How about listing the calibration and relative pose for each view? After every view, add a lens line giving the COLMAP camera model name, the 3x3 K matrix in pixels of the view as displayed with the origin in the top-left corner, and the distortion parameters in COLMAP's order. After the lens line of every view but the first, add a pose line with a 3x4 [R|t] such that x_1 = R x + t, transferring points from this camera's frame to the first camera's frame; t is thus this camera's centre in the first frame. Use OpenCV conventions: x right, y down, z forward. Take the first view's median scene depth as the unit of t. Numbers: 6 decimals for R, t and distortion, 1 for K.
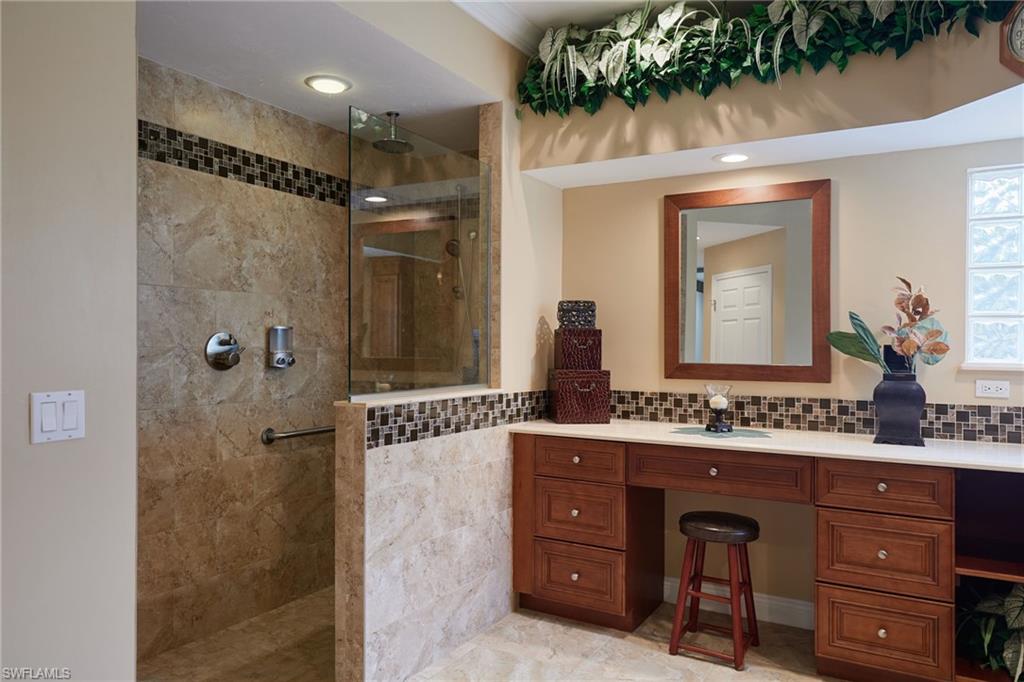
lens RADIAL K [[729.1, 0, 513.9], [0, 729.1, 344.6], [0, 0, 1]] dist [0.028474, 0.003292]
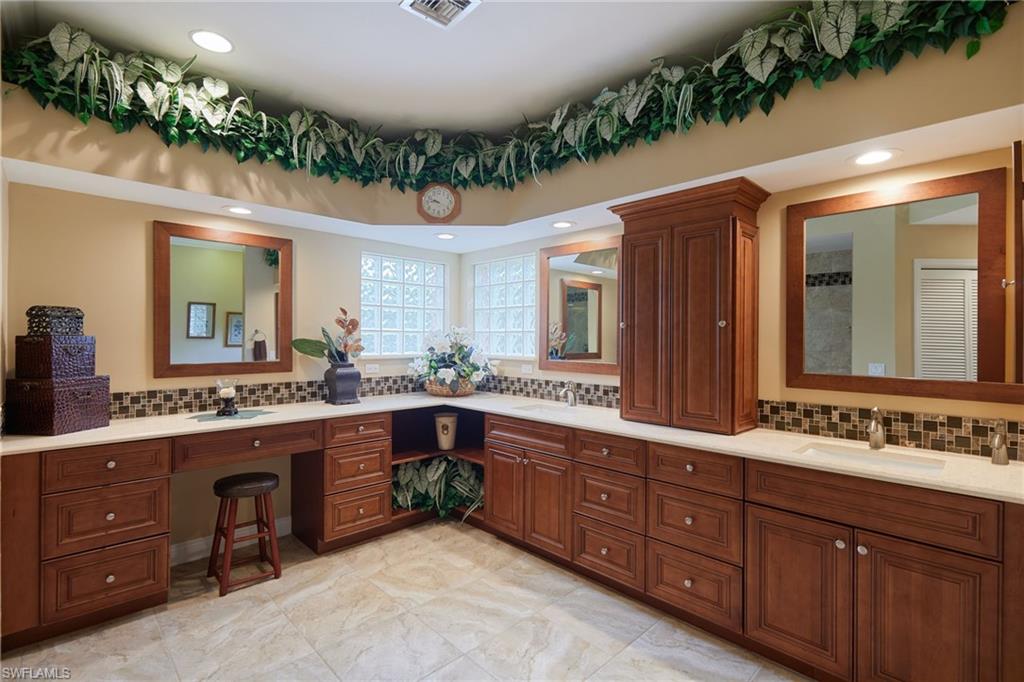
lens RADIAL K [[484.5, 0, 514.6], [0, 484.5, 336.0], [0, 0, 1]] dist [0.022931, -0.000865]
pose [[0.282429, -0.000178, 0.959288, -0.424353], [0.001239, 0.999999, -0.000179, -0.022372], [-0.959287, 0.001239, 0.282429, 0.261157]]
